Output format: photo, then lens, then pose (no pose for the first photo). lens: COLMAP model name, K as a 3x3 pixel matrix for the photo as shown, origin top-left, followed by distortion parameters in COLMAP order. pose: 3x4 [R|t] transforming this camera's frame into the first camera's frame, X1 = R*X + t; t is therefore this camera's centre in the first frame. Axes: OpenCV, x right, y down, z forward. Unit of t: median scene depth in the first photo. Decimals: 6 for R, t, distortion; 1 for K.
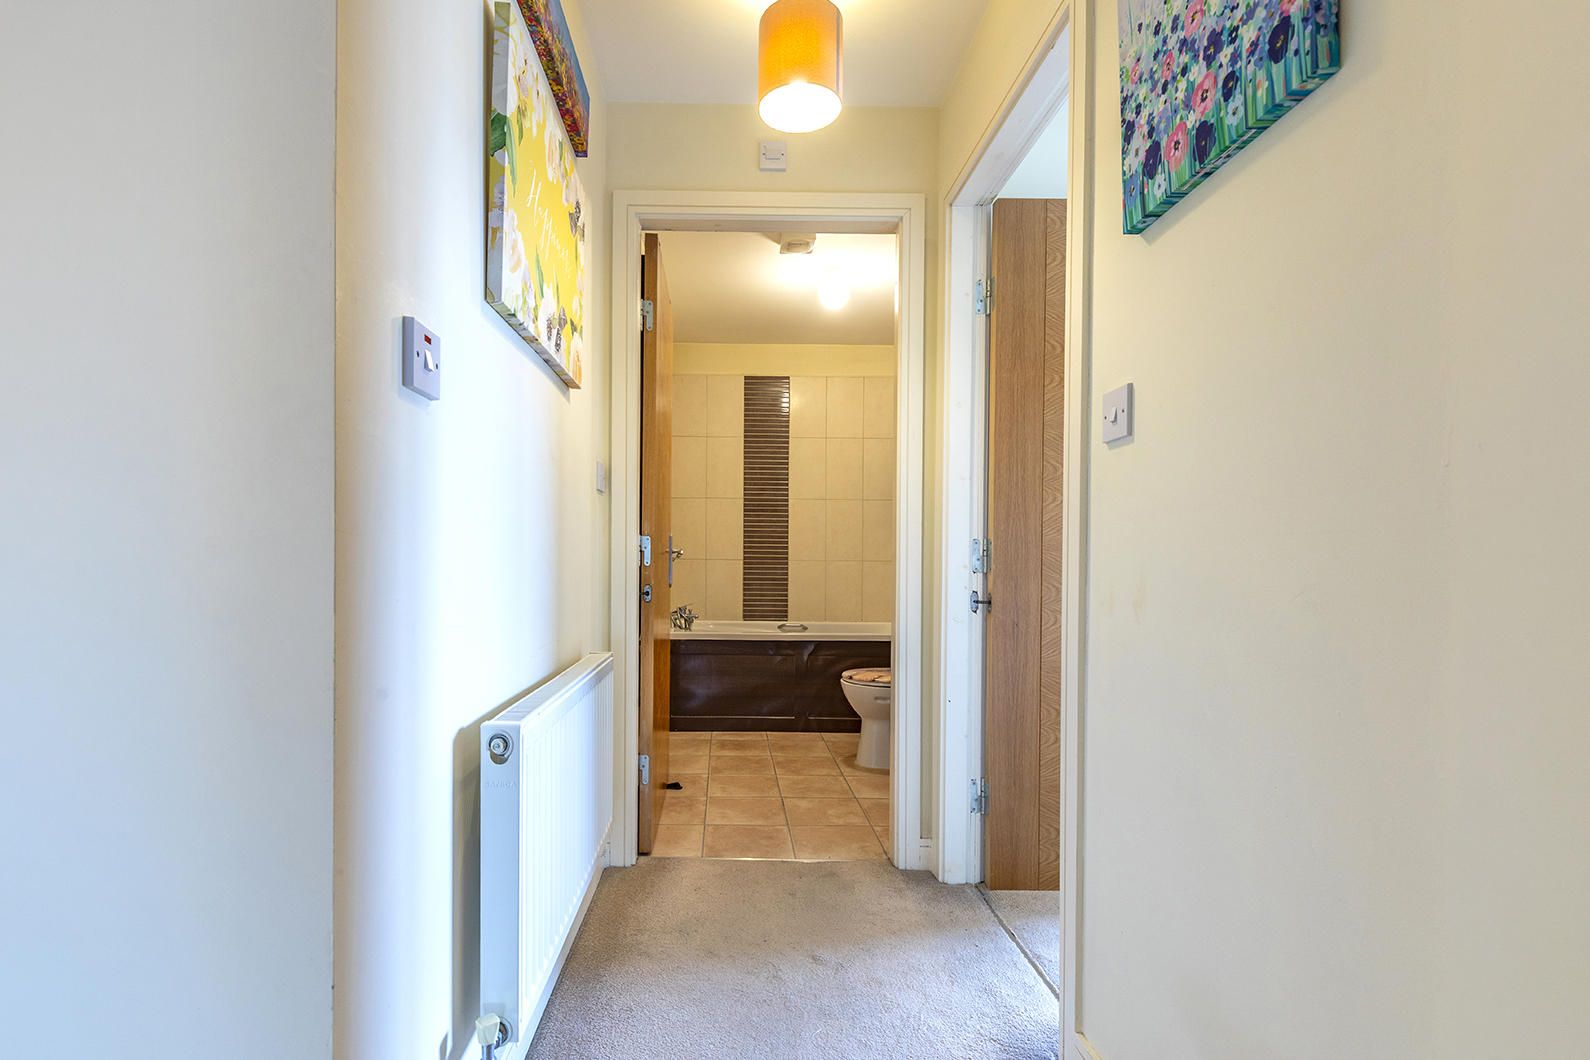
lens RADIAL K [[738.1, 0, 797.4], [0, 738.1, 558.5], [0, 0, 1]] dist [-0.043955, 0.000260]
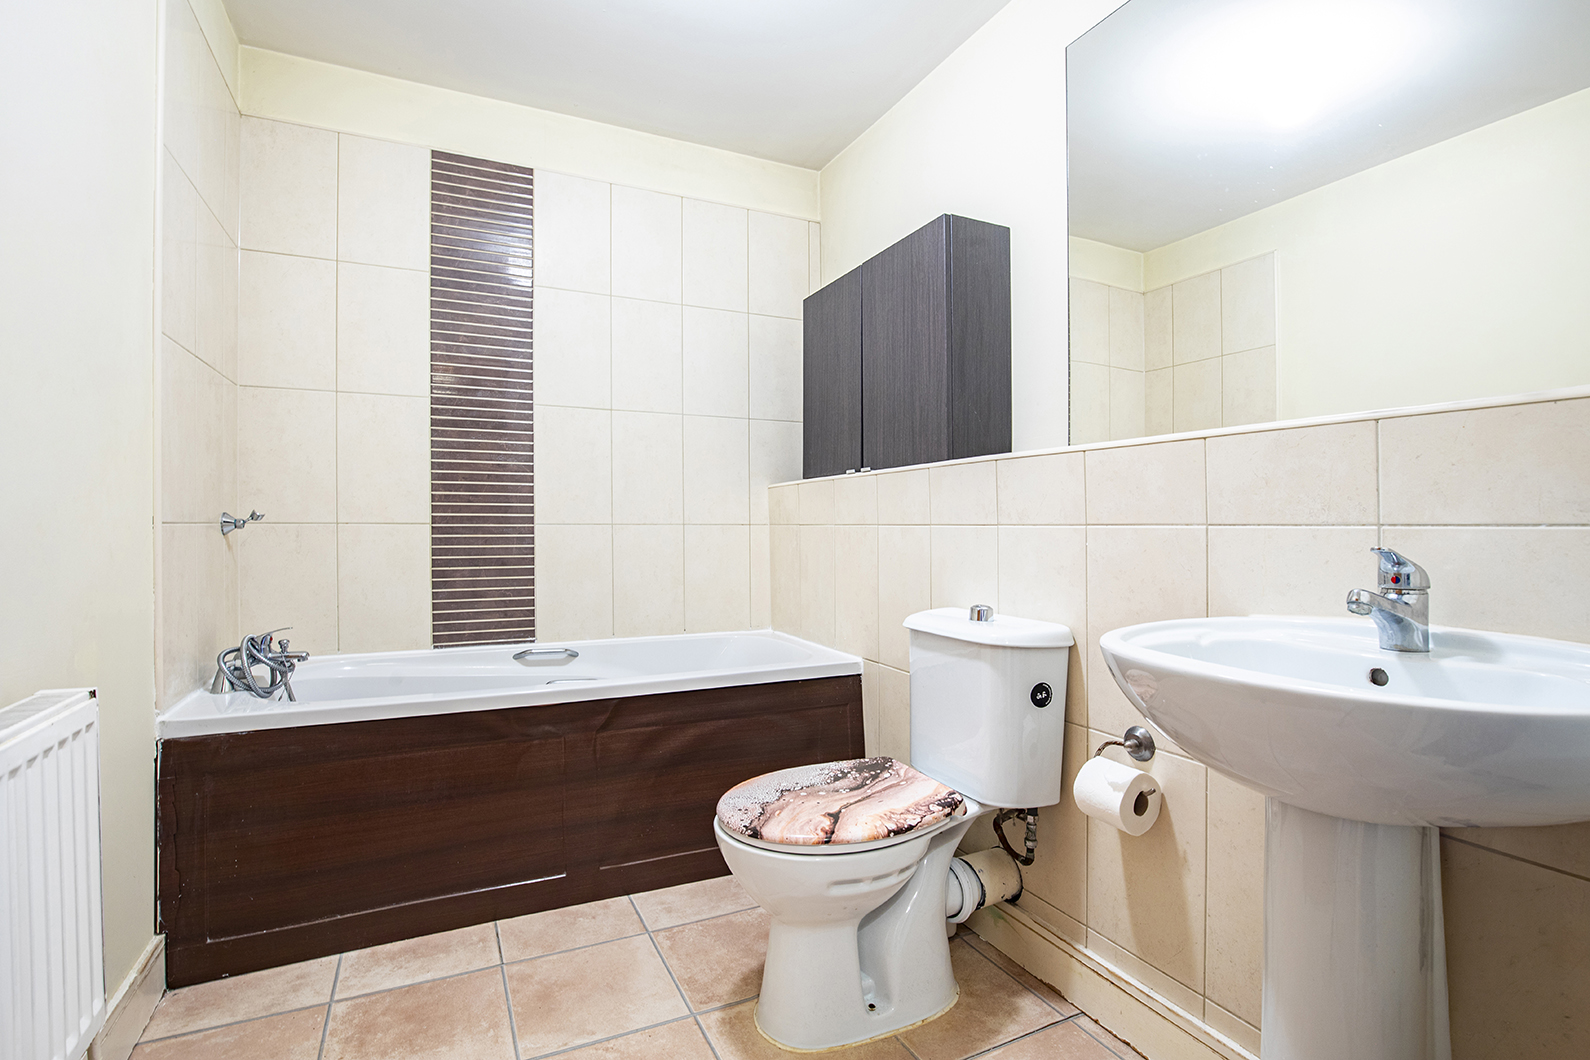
lens RADIAL K [[754.9, 0, 921.2], [0, 754.9, 532.0], [0, 0, 1]] dist [-0.022129, -0.000483]
pose [[0.882040, -0.012495, 0.471010, -0.020832], [0.009584, 0.999917, 0.008578, 0.006283], [-0.471078, -0.003052, 0.882086, 0.414334]]
